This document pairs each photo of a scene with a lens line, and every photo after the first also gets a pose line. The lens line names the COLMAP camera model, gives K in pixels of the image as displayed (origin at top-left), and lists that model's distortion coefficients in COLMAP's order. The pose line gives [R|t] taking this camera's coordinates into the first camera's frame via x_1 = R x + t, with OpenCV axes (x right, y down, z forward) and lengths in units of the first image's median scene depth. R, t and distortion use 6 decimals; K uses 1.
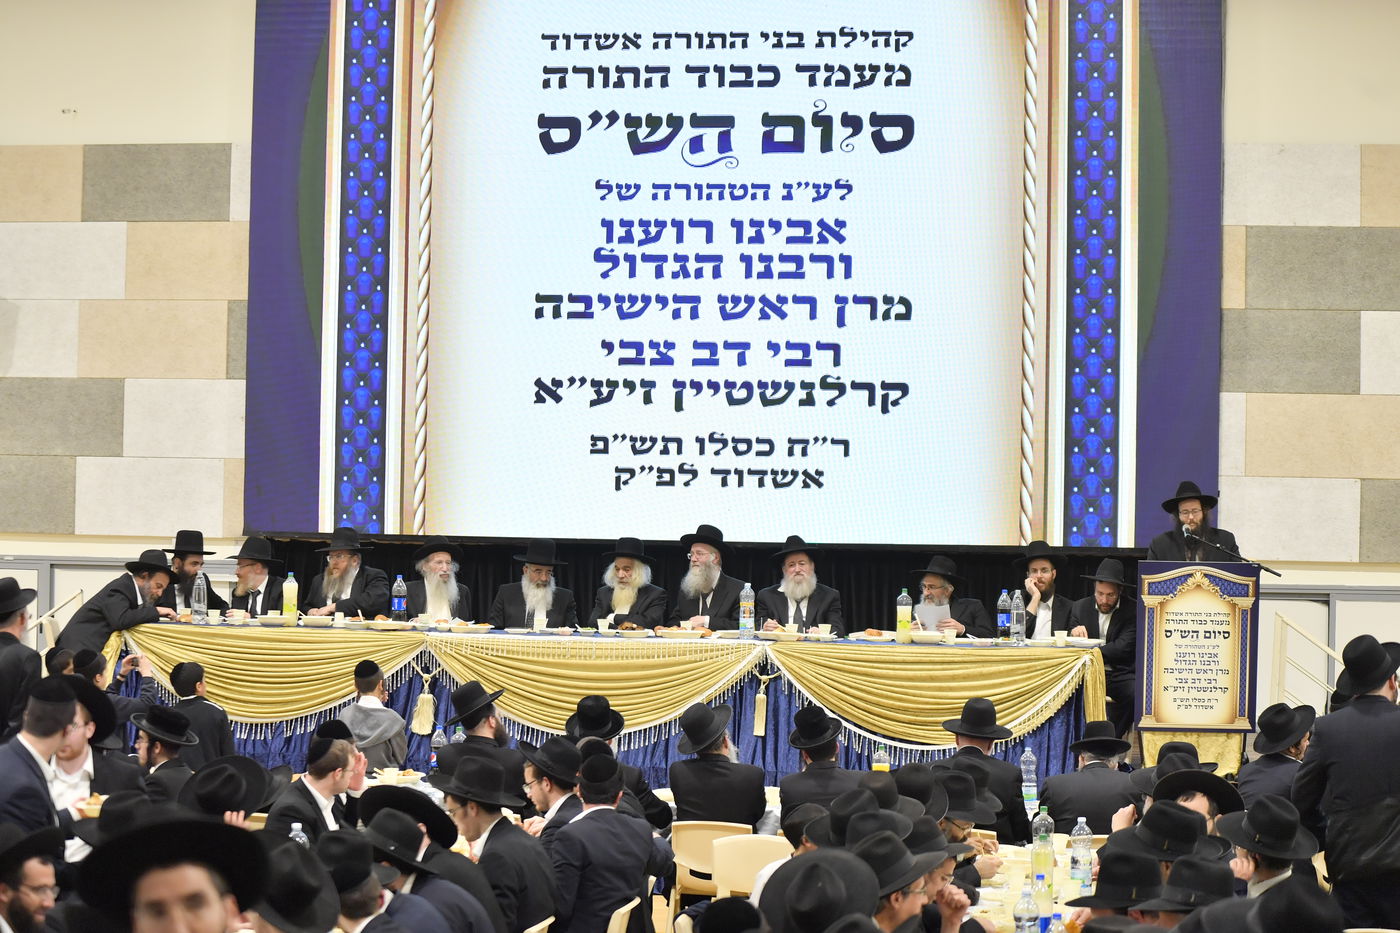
lens RADIAL K [[2834.6, 0, 700.0], [0, 2834.6, 466.5], [0, 0, 1]] dist [-0.251899, -0.093022]
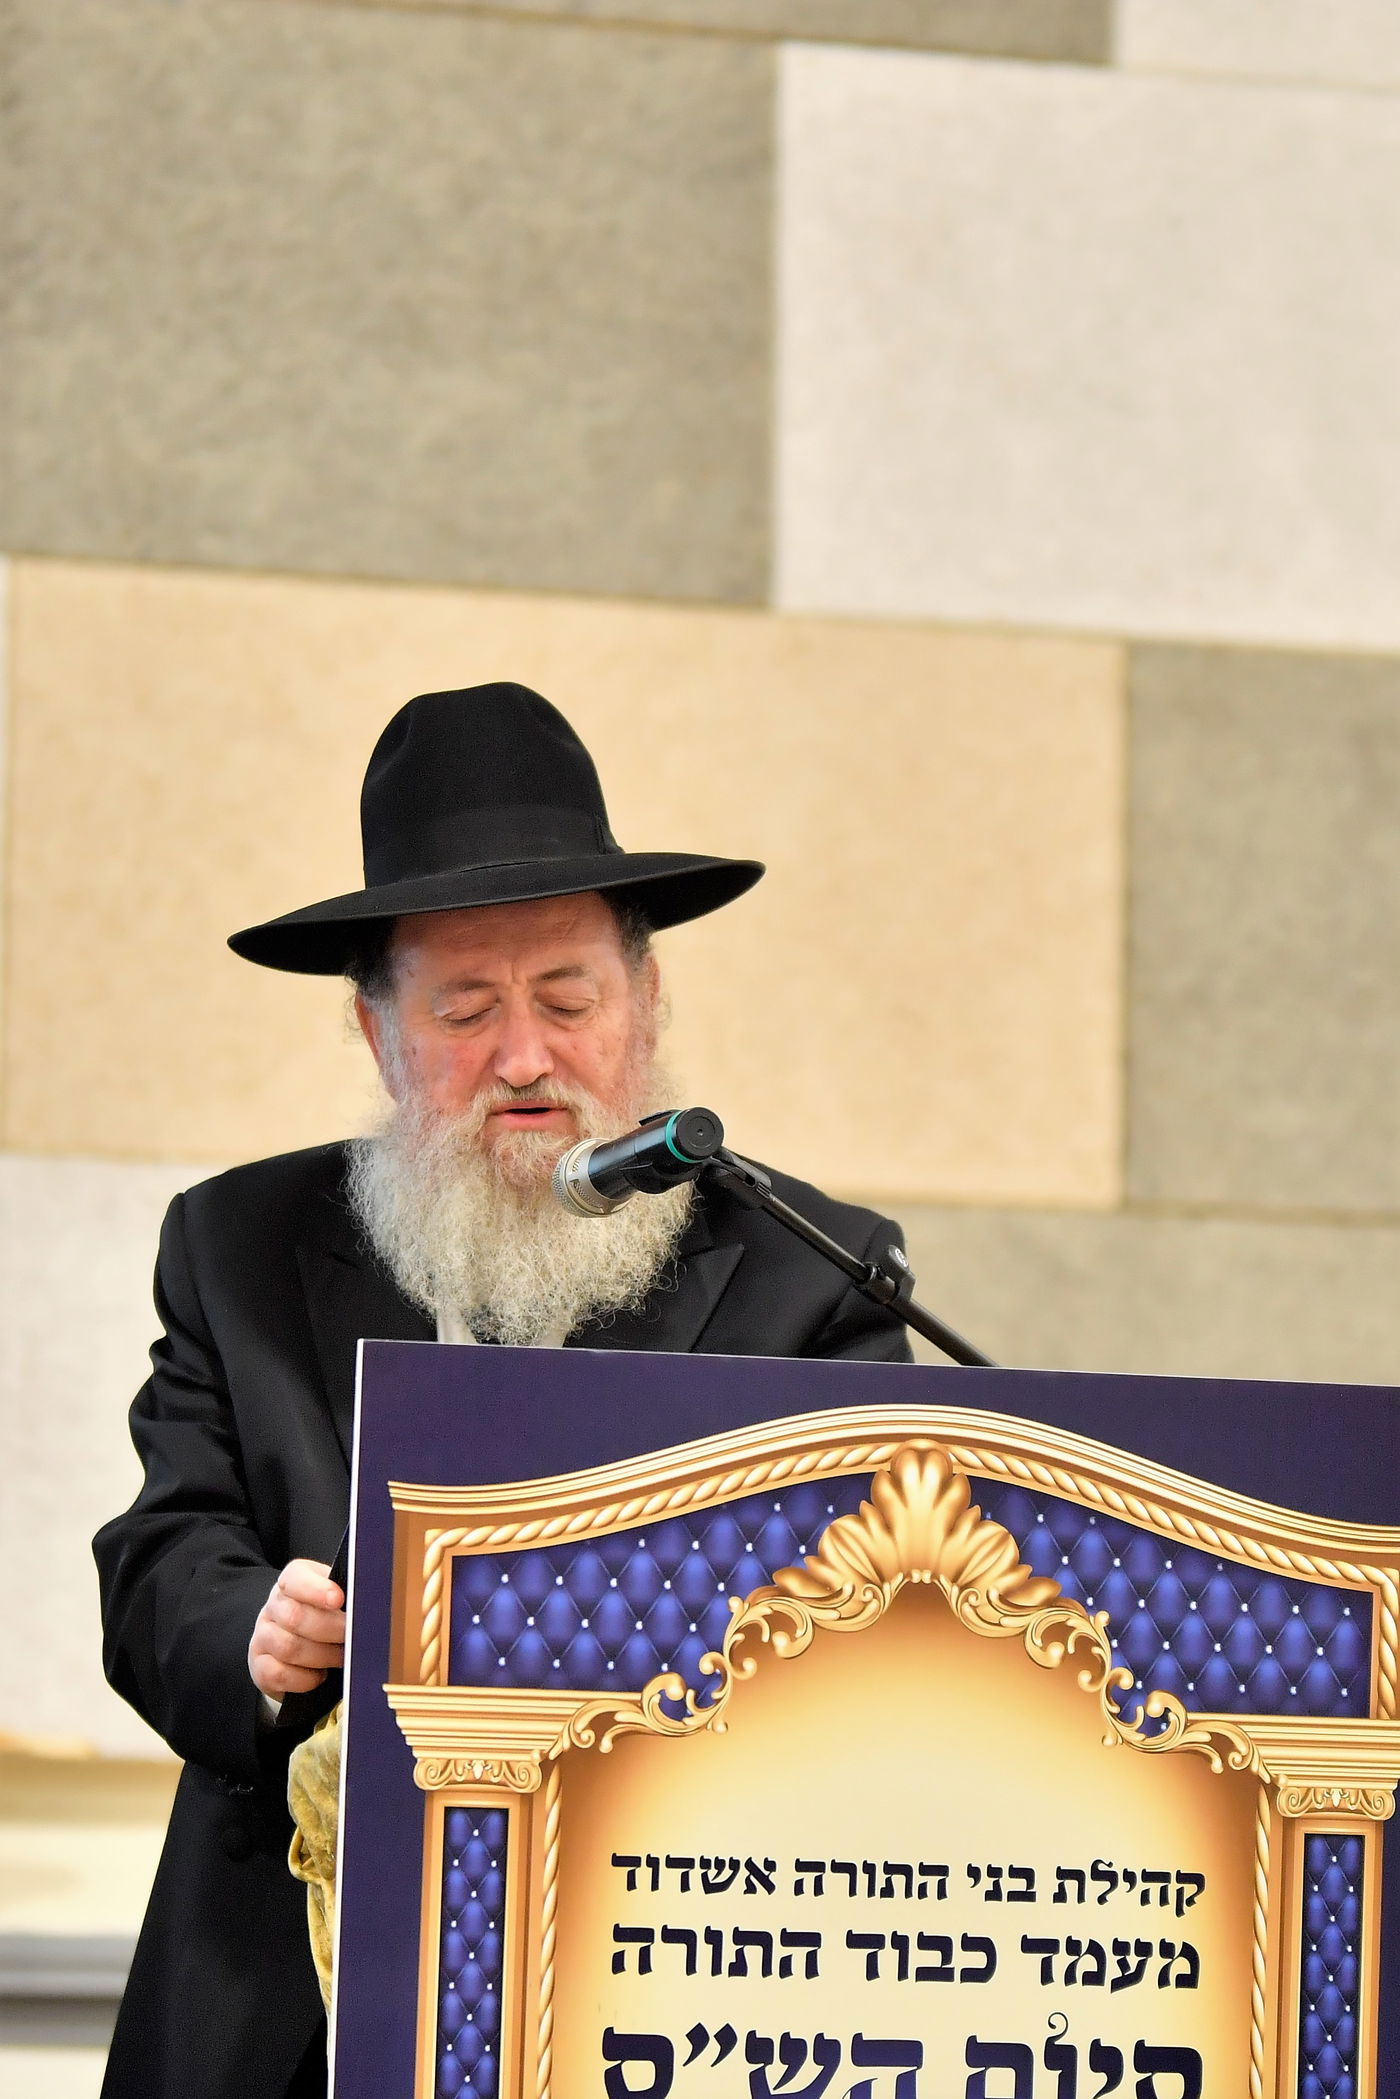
lens RADIAL K [[9555.8, 0, 700.0], [0, 9555.8, 1049.5], [0, 0, 1]] dist [0.121954, 5.624049]
pose [[0.887135, 0.048832, 0.458919, 0.007454], [-0.000060, 0.994399, -0.105695, 0.047438], [-0.461510, 0.093738, 0.882169, 0.554646]]
